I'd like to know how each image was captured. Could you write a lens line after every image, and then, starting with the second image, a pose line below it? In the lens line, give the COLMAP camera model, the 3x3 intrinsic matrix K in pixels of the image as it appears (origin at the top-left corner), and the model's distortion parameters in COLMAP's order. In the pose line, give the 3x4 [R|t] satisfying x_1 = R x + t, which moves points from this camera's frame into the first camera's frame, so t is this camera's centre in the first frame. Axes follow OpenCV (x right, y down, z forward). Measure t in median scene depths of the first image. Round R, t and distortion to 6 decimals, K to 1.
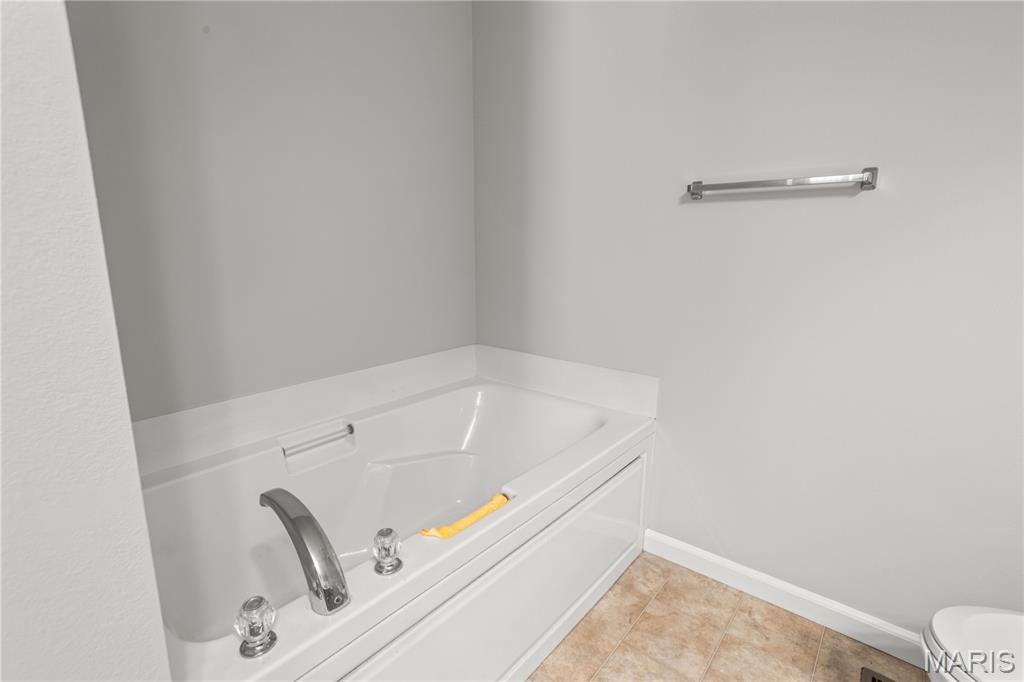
lens RADIAL K [[495.5, 0, 506.4], [0, 495.5, 330.9], [0, 0, 1]] dist [-0.054256, 0.033481]
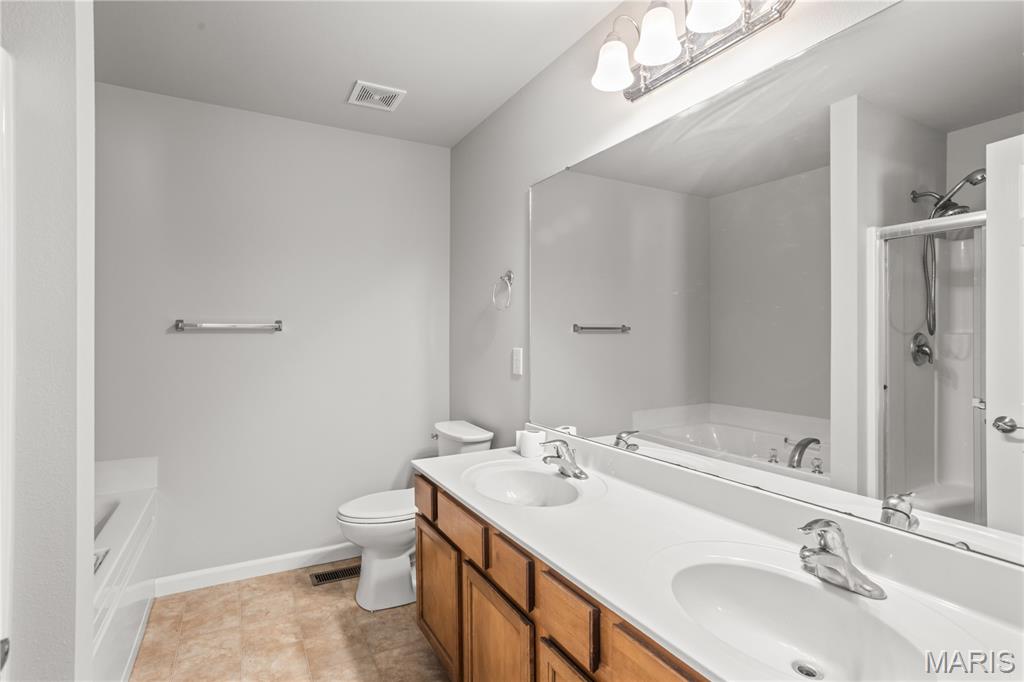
lens RADIAL K [[503.1, 0, 500.5], [0, 503.1, 337.7], [0, 0, 1]] dist [-0.057904, 0.037521]
pose [[0.377906, -0.007204, 0.925816, -0.708097], [0.167572, 0.983987, -0.060744, 0.014335], [-0.910553, 0.178097, 0.373062, -0.525874]]
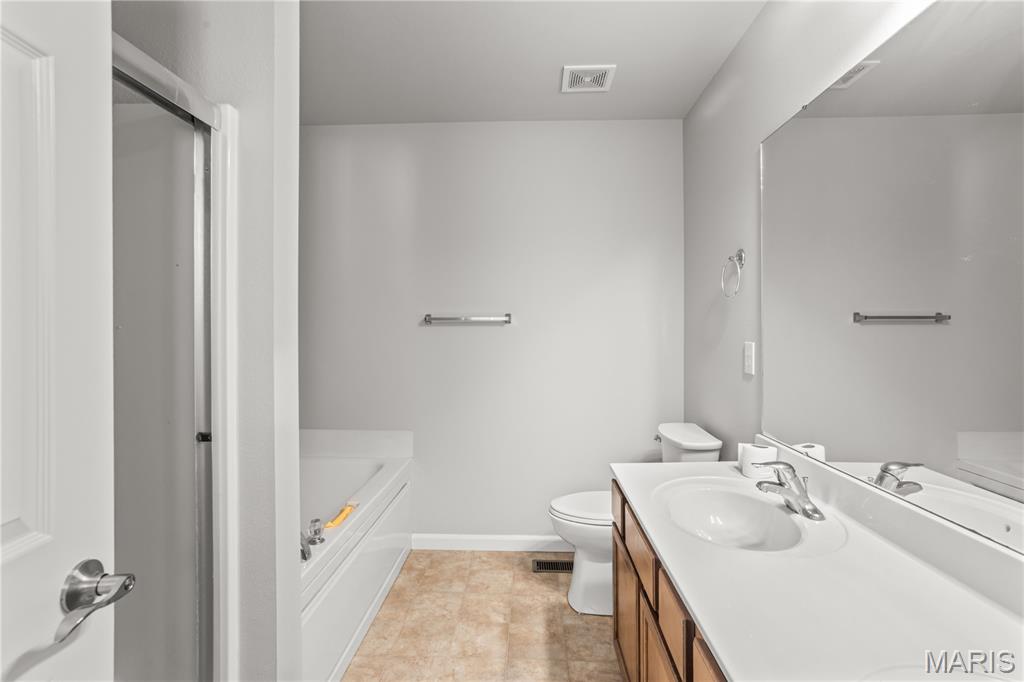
lens RADIAL K [[495.5, 0, 506.4], [0, 495.5, 330.9], [0, 0, 1]] dist [-0.054256, 0.033481]
pose [[0.799265, -0.007595, 0.600930, -0.491920], [0.112710, 0.984072, -0.137472, 0.033761], [-0.590315, 0.177607, 0.787391, -0.609170]]
